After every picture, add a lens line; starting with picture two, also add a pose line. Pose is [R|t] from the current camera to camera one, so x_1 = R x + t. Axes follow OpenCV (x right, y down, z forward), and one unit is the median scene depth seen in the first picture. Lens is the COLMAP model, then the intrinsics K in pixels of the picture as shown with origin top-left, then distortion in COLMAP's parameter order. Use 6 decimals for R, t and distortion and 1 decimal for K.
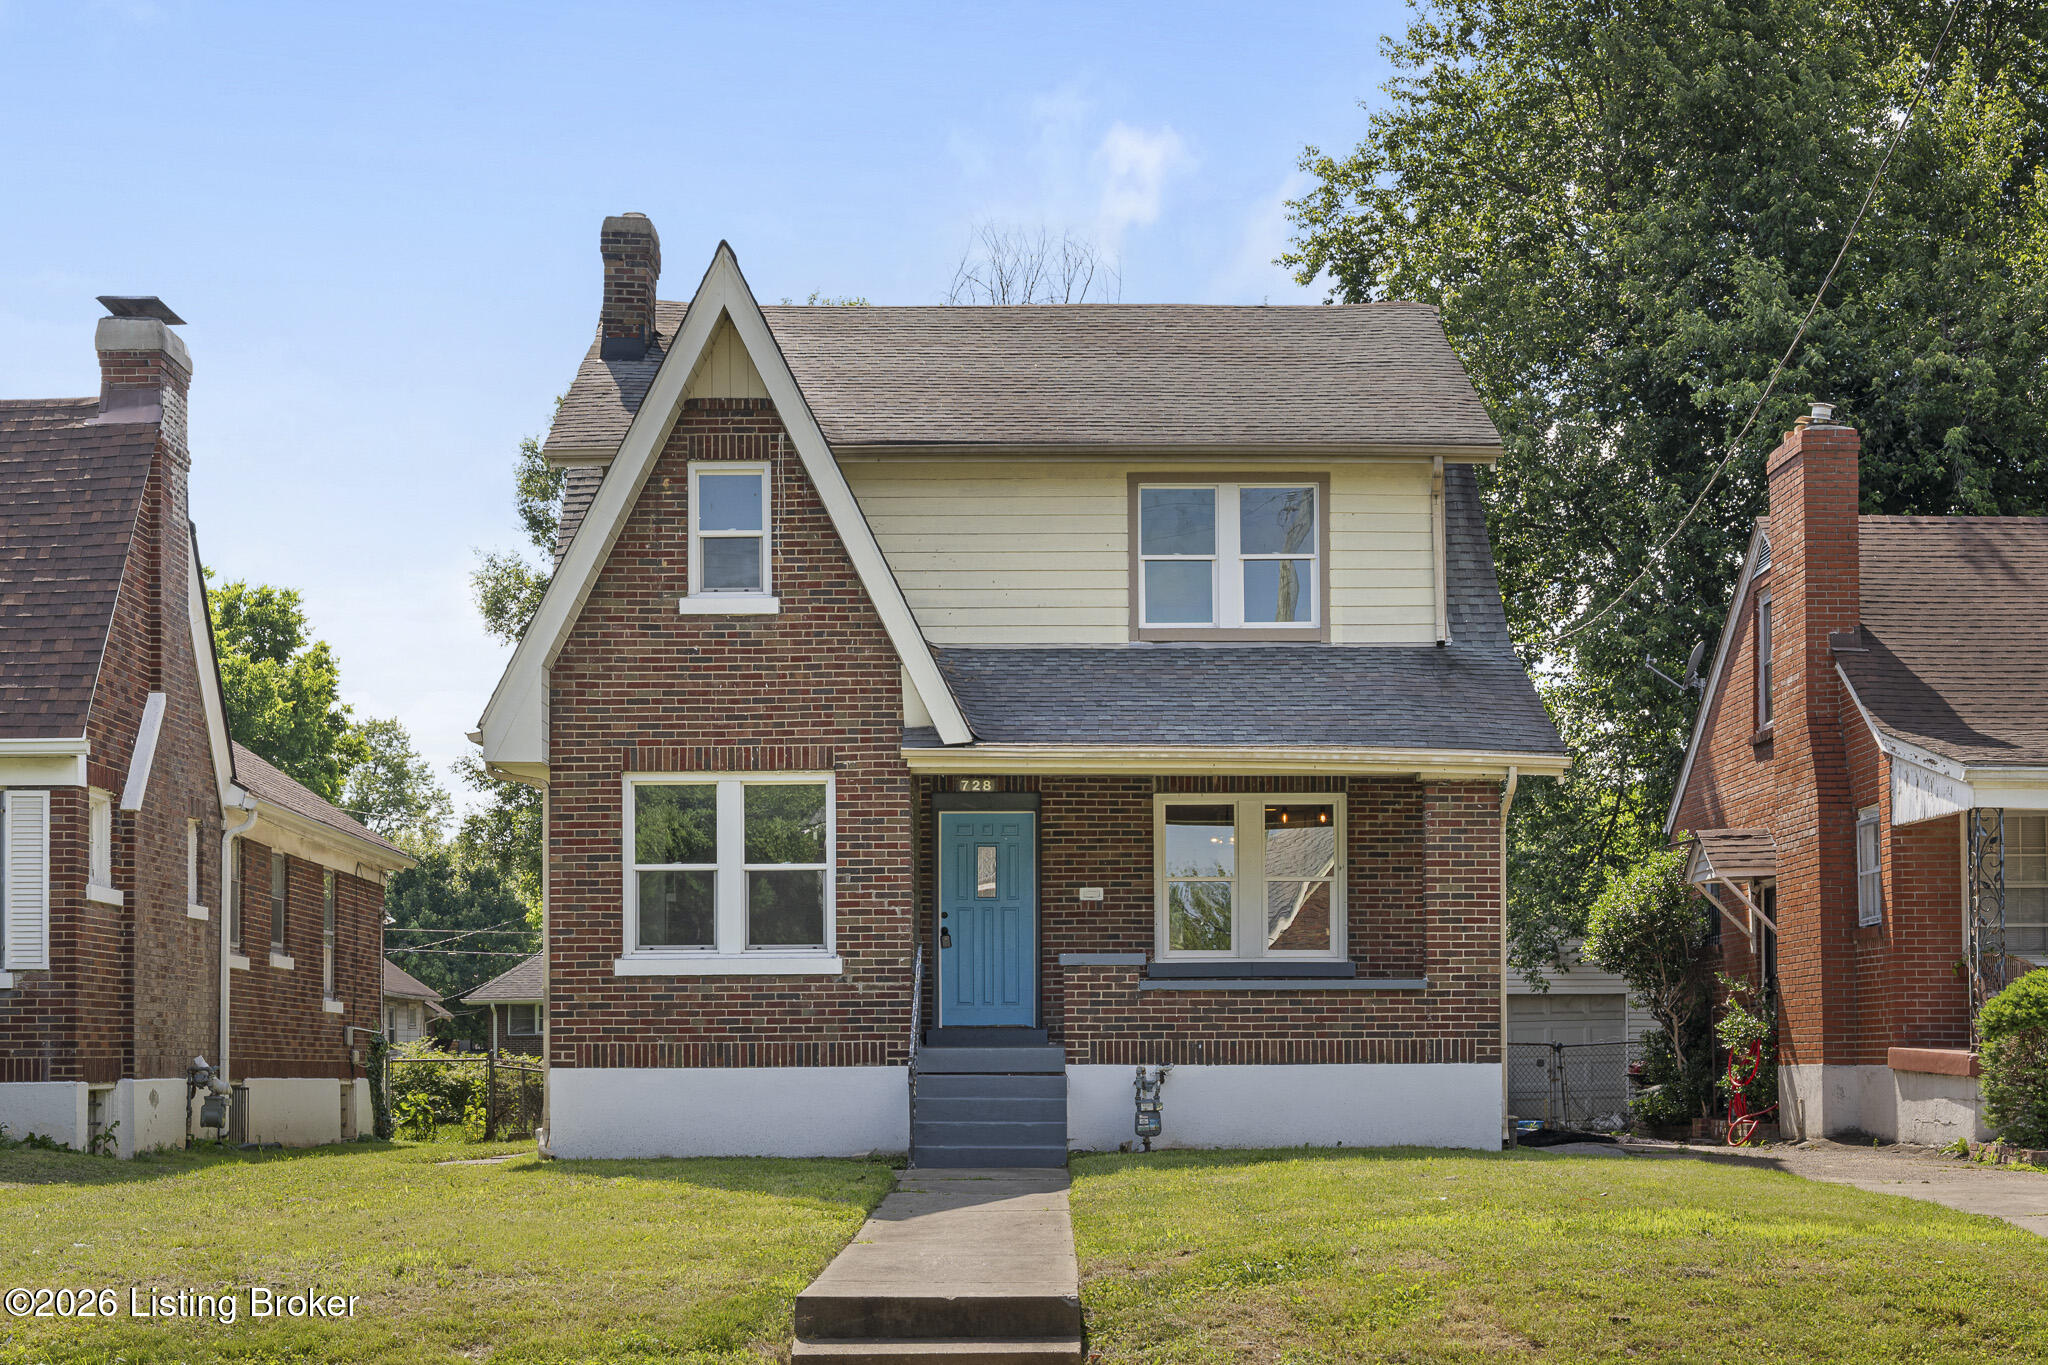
lens RADIAL K [[2719.6, 0, 1024.4], [0, 2719.6, 682.8], [0, 0, 1]] dist [-0.005716, 0.000000]
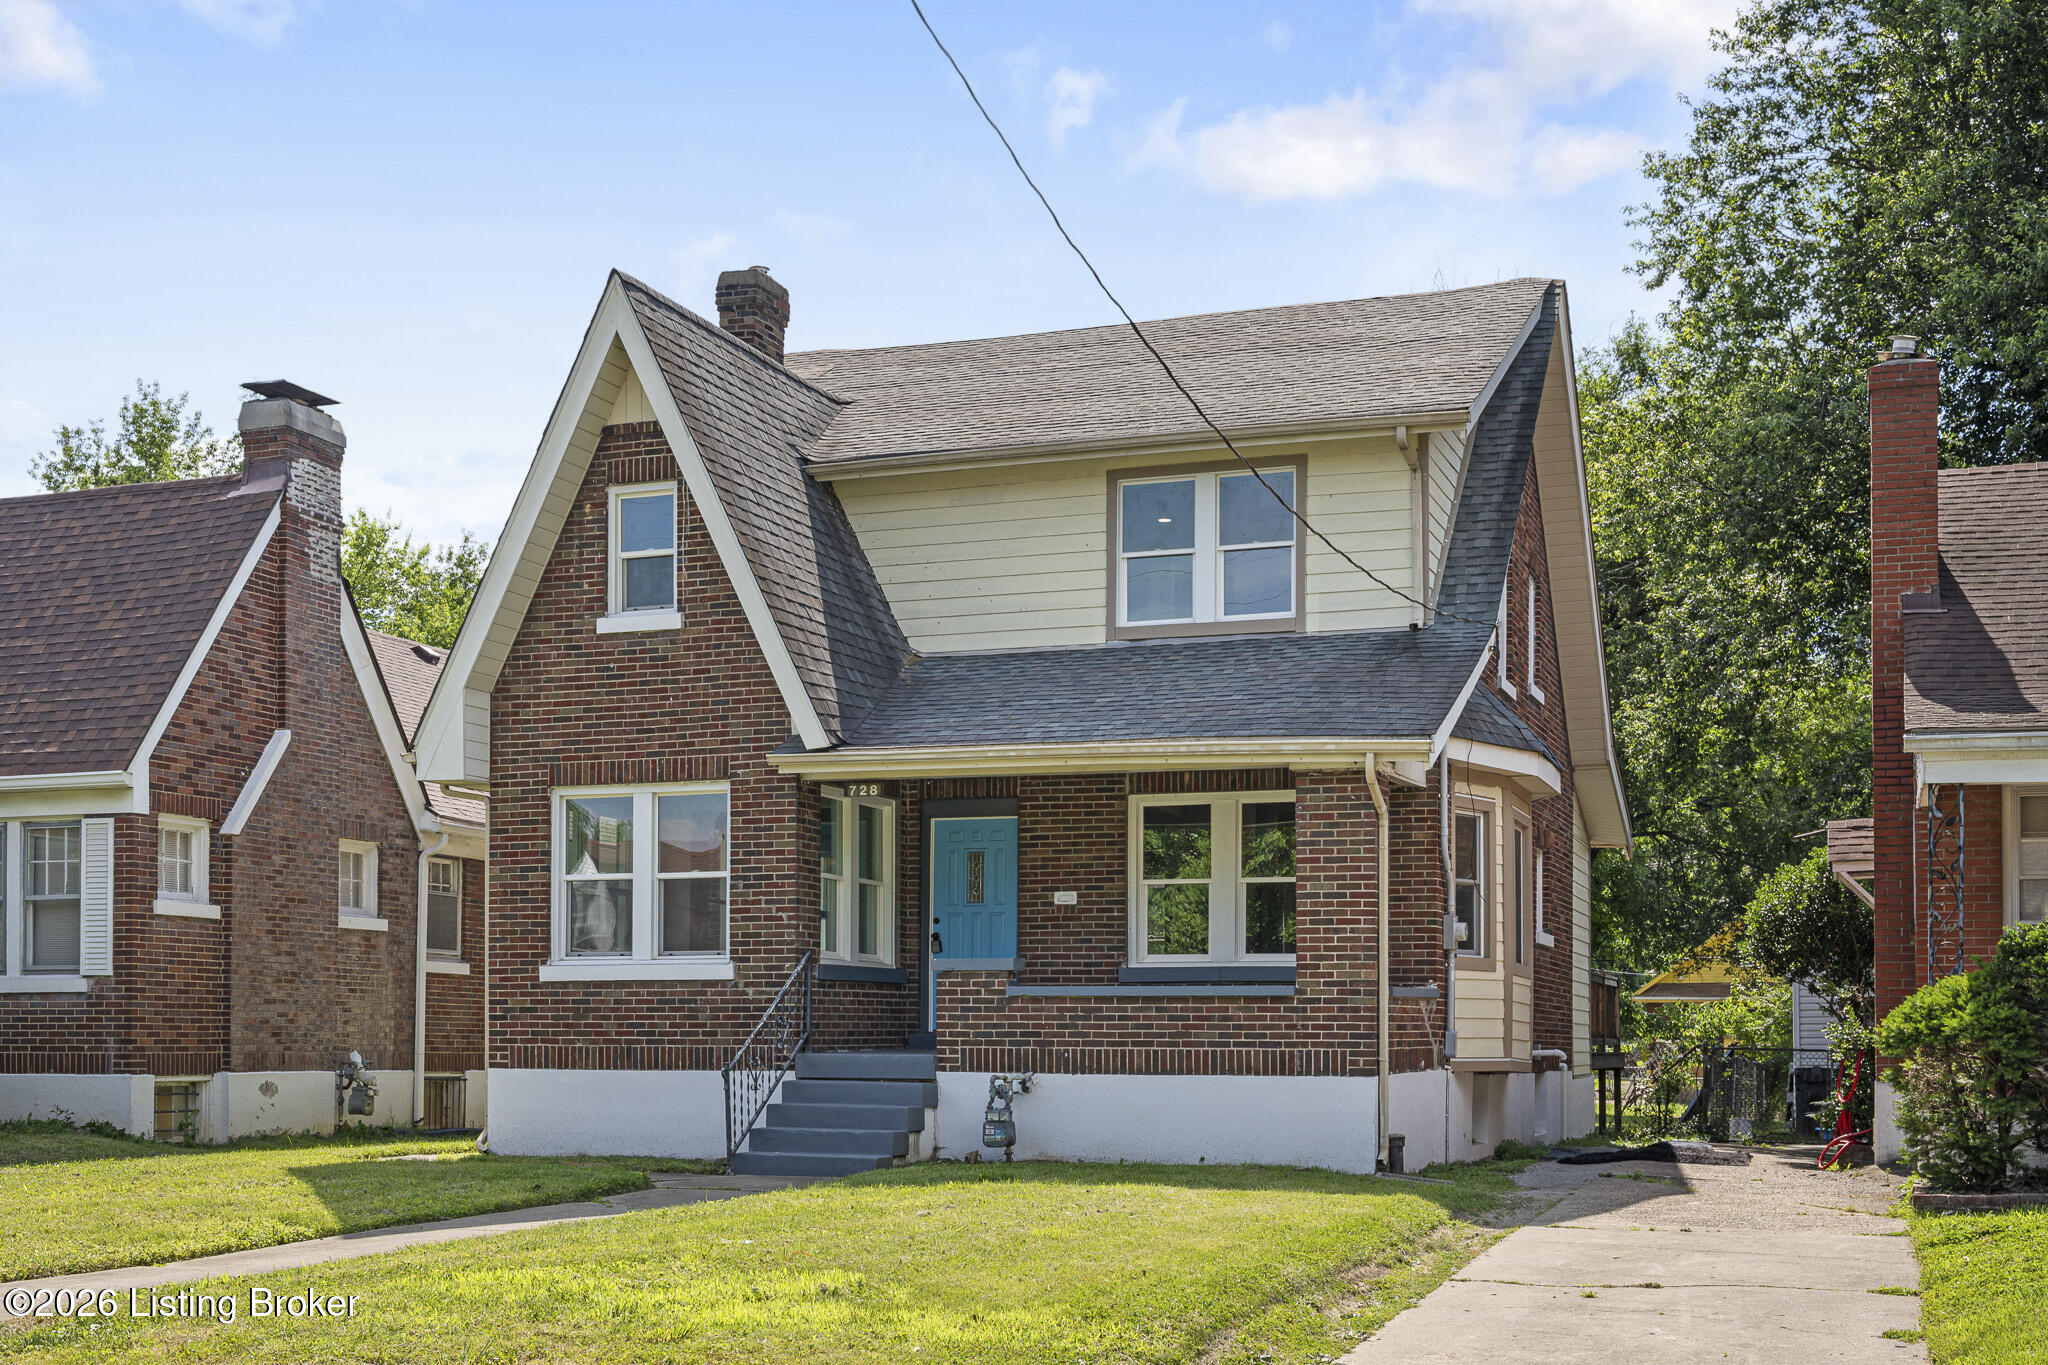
lens RADIAL K [[2301.6, 0, 1019.1], [0, 2301.6, 766.2], [0, 0, 1]] dist [-0.002995, 0.000000]
pose [[0.939604, -0.031545, -0.340806, 0.323623], [0.037495, 0.999238, 0.010884, 0.021872], [0.340203, -0.023005, 0.940071, 0.227460]]
